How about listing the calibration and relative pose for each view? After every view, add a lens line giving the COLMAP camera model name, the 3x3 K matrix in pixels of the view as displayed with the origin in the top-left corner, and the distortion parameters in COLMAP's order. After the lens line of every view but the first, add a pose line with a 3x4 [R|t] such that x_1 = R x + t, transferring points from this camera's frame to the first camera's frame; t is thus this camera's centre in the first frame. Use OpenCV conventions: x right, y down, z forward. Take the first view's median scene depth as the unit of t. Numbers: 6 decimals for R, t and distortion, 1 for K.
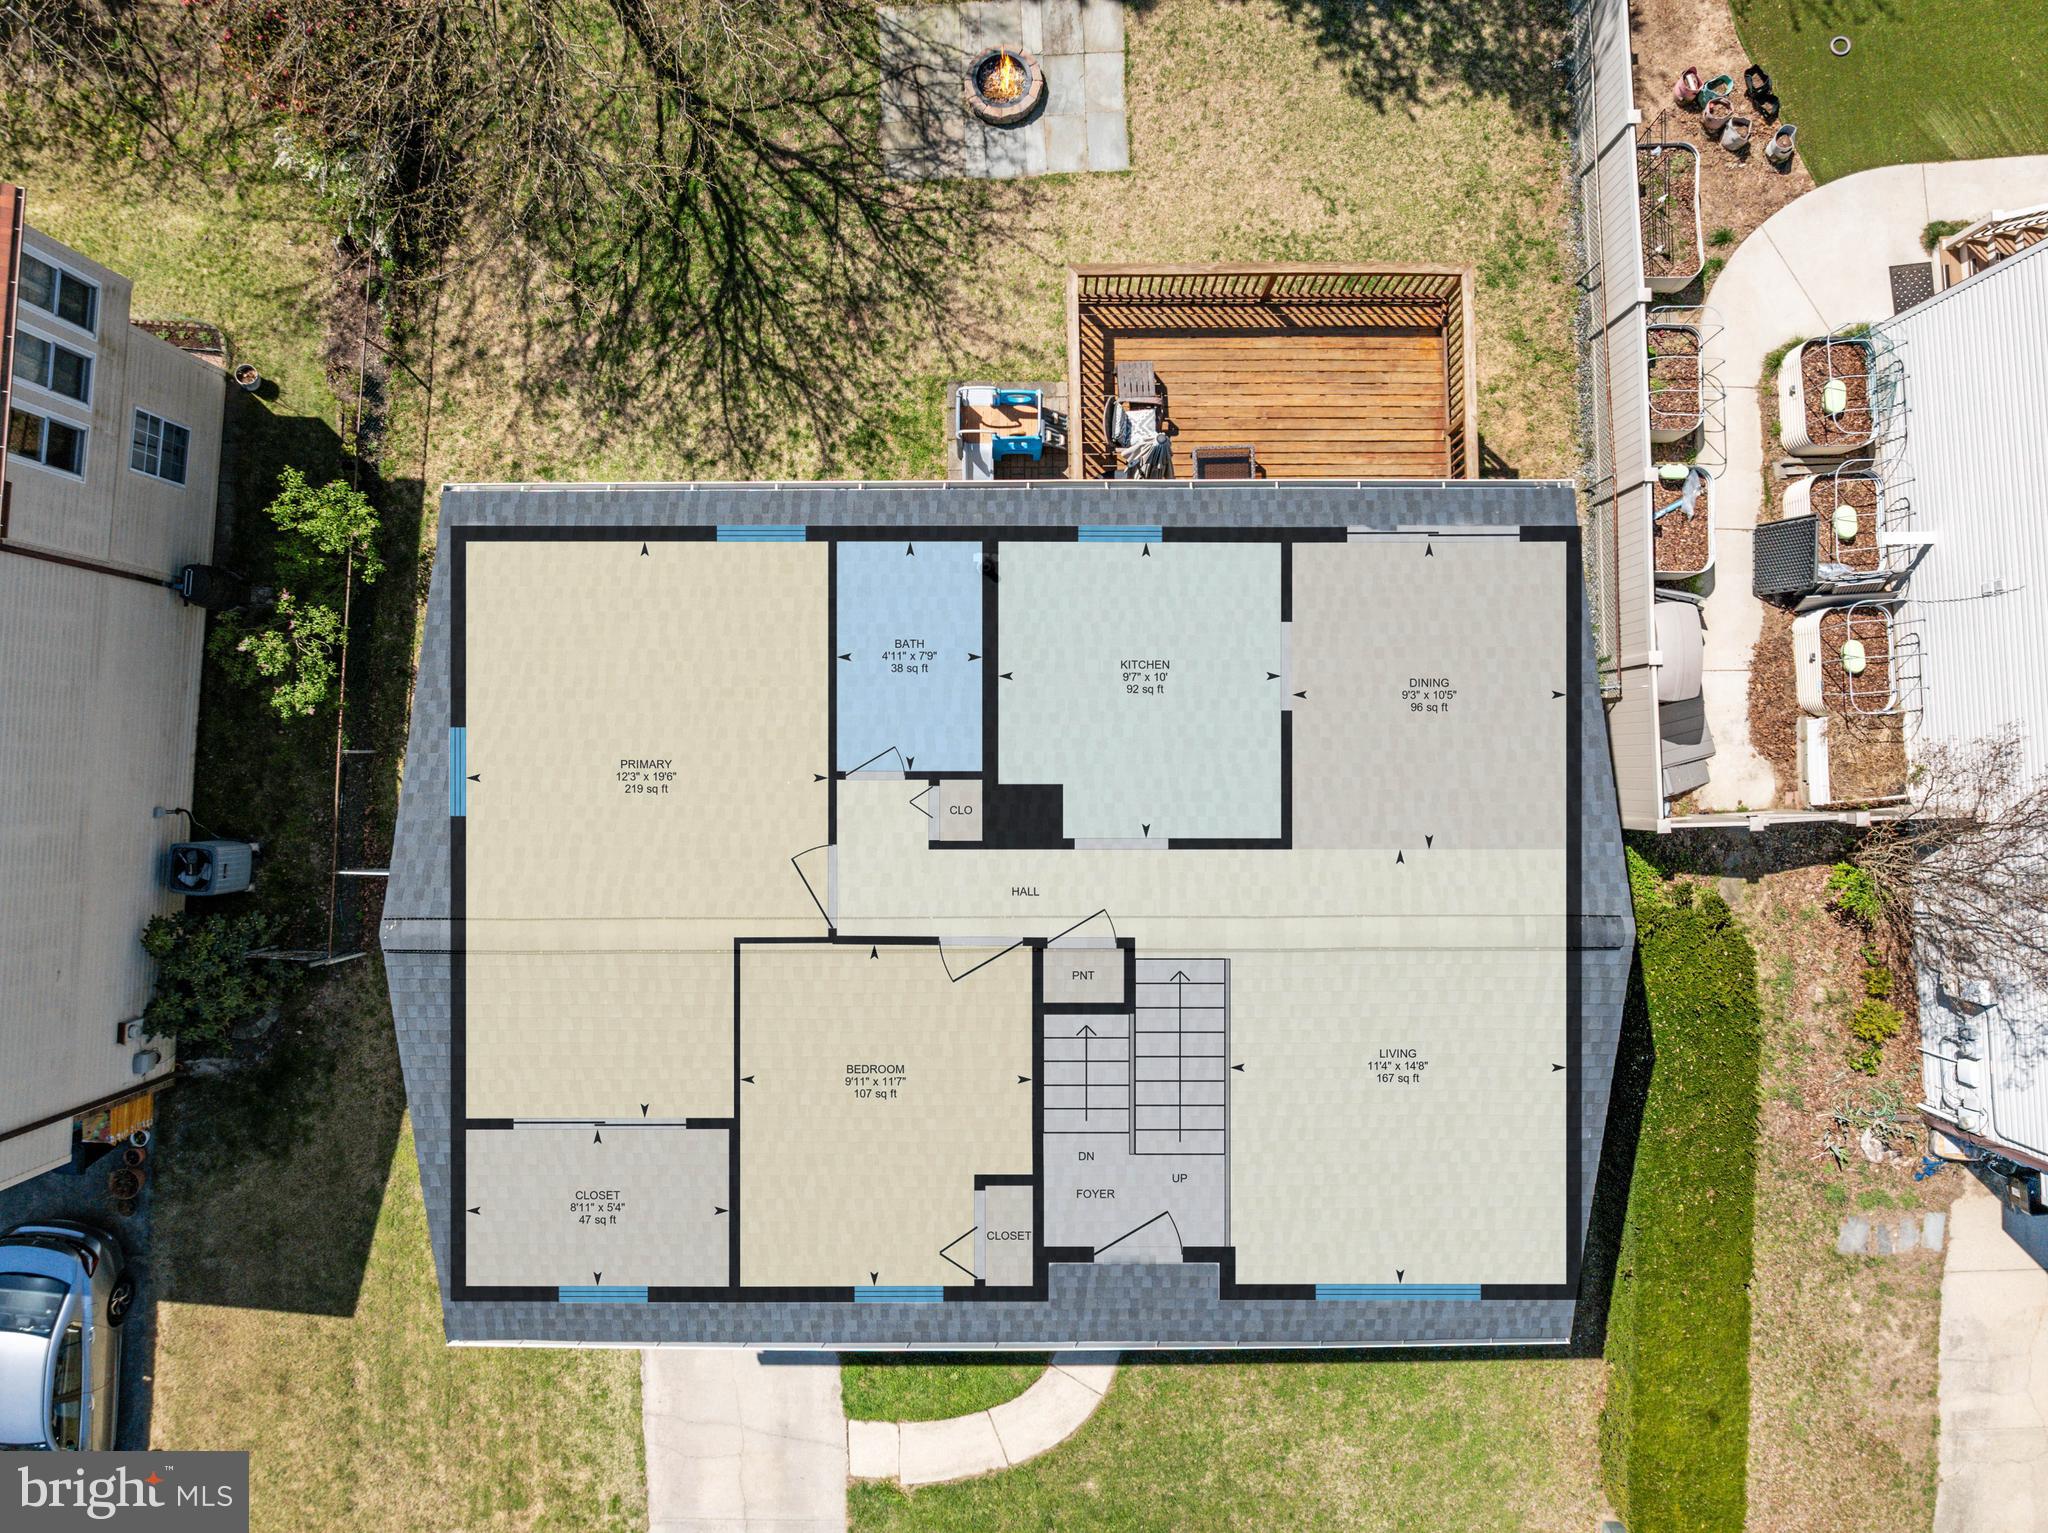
lens RADIAL K [[1443.2, 0, 1033.4], [0, 1443.2, 762.3], [0, 0, 1]] dist [-0.034032, 0.003321]
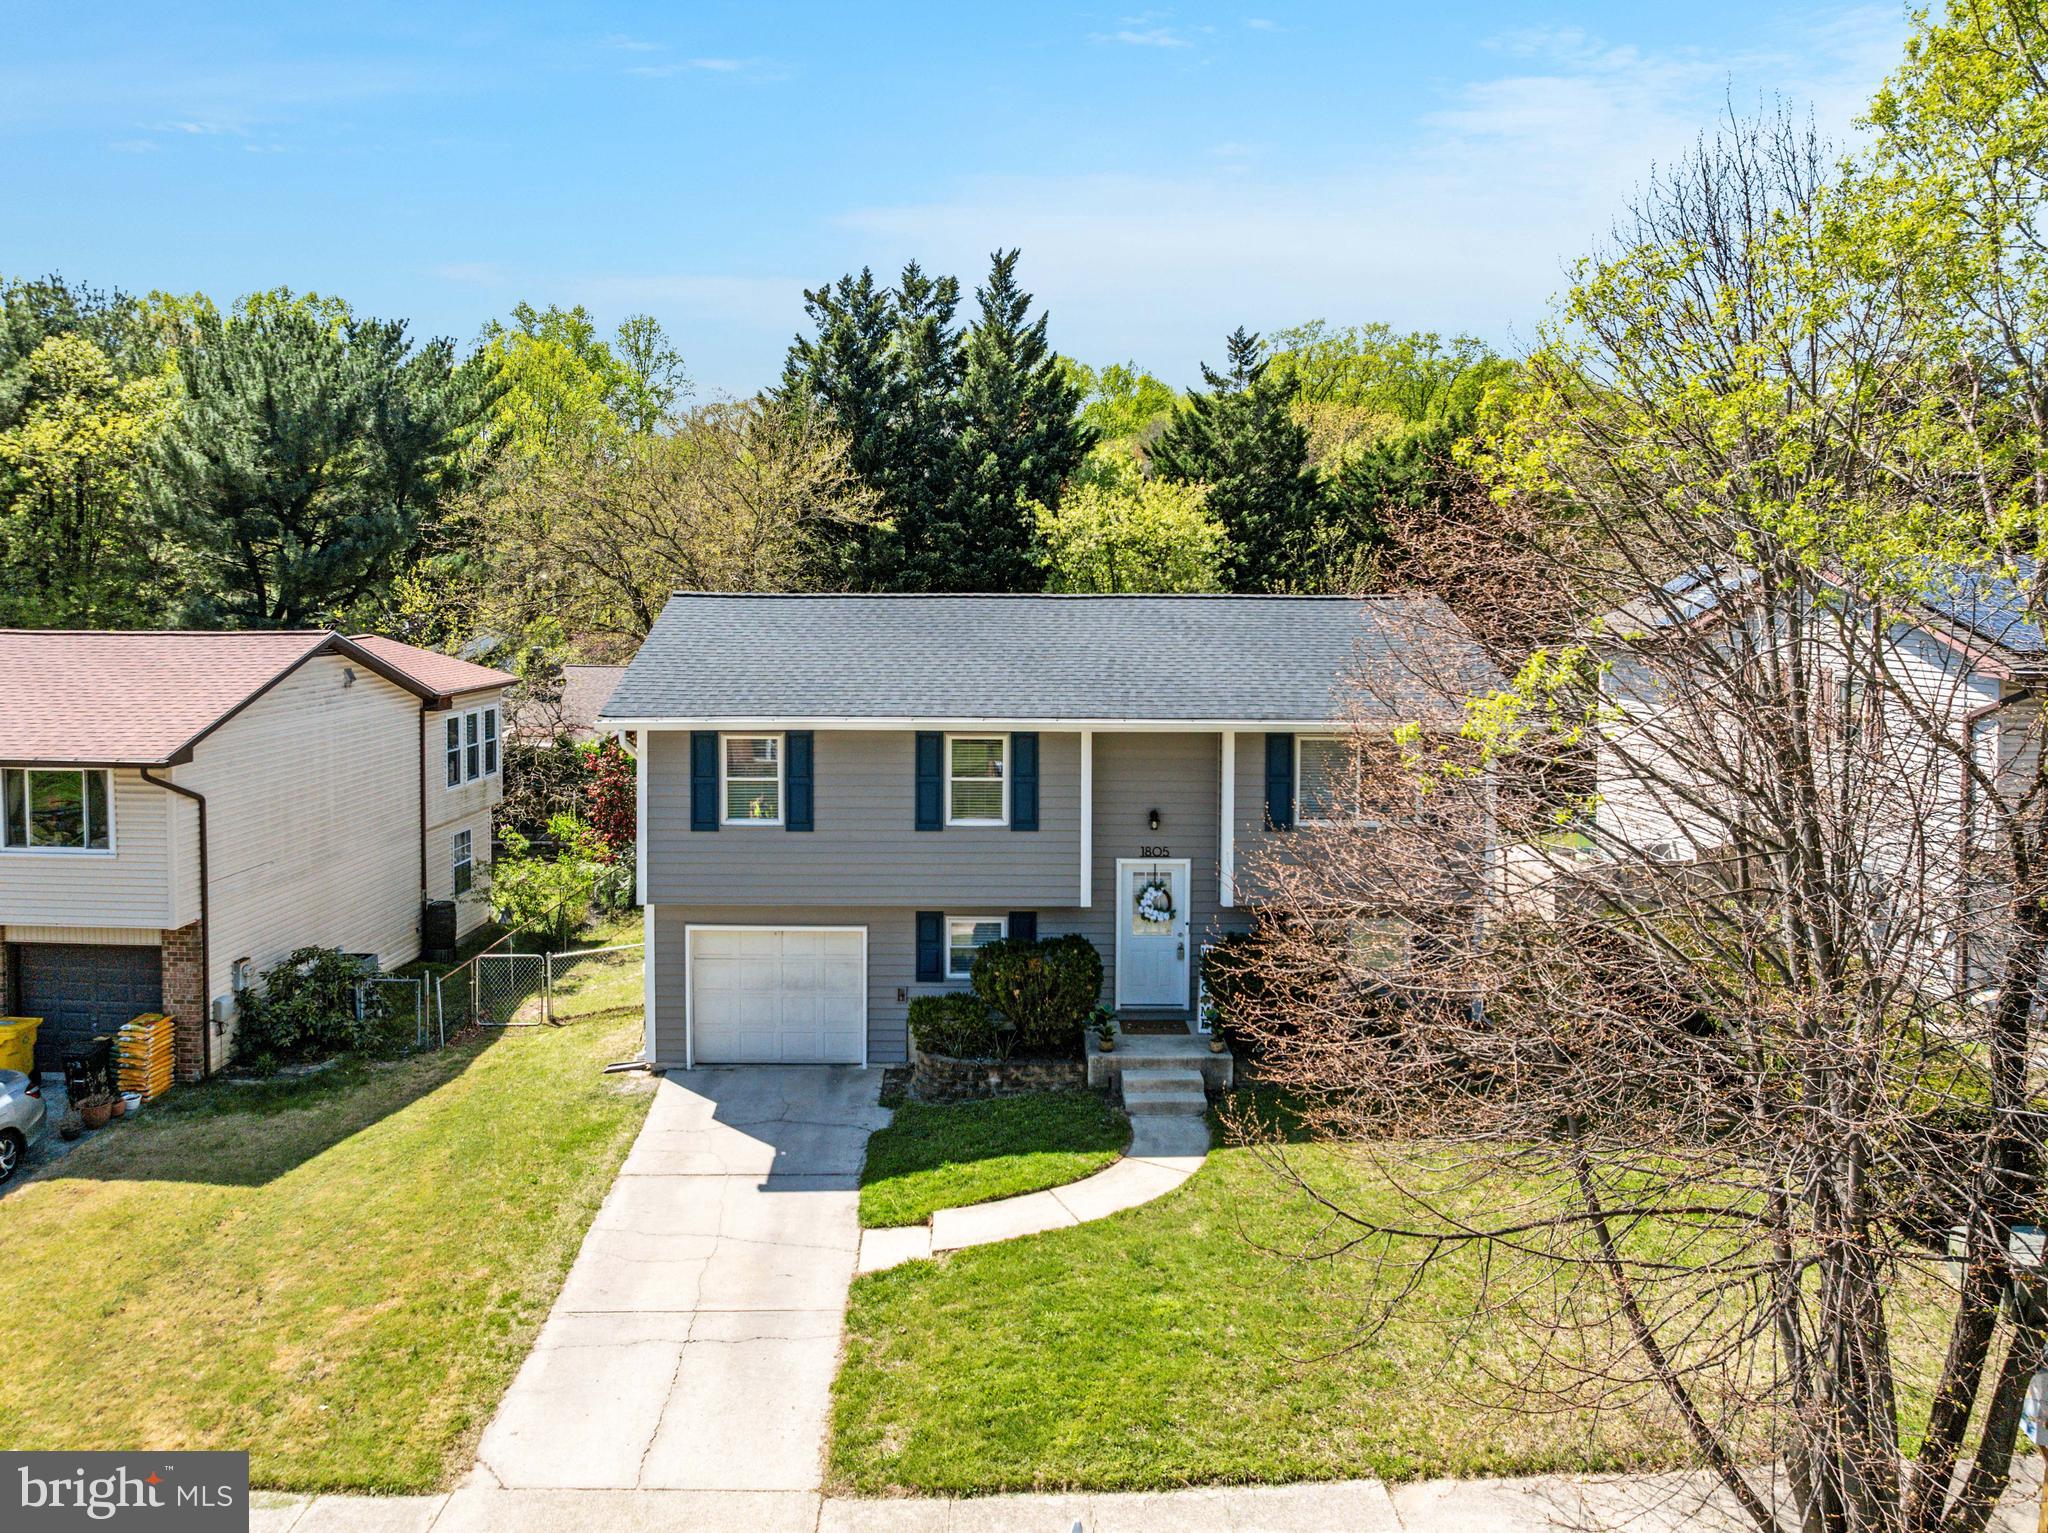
lens RADIAL K [[1471.5, 0, 1012.6], [0, 1471.5, 707.0], [0, 0, 1]] dist [-0.033085, -0.000809]
pose [[0.999930, -0.004805, 0.010839, -0.058549], [0.011229, 0.090477, -0.995835, 1.198463], [0.003804, 0.995887, 0.090524, 0.660479]]
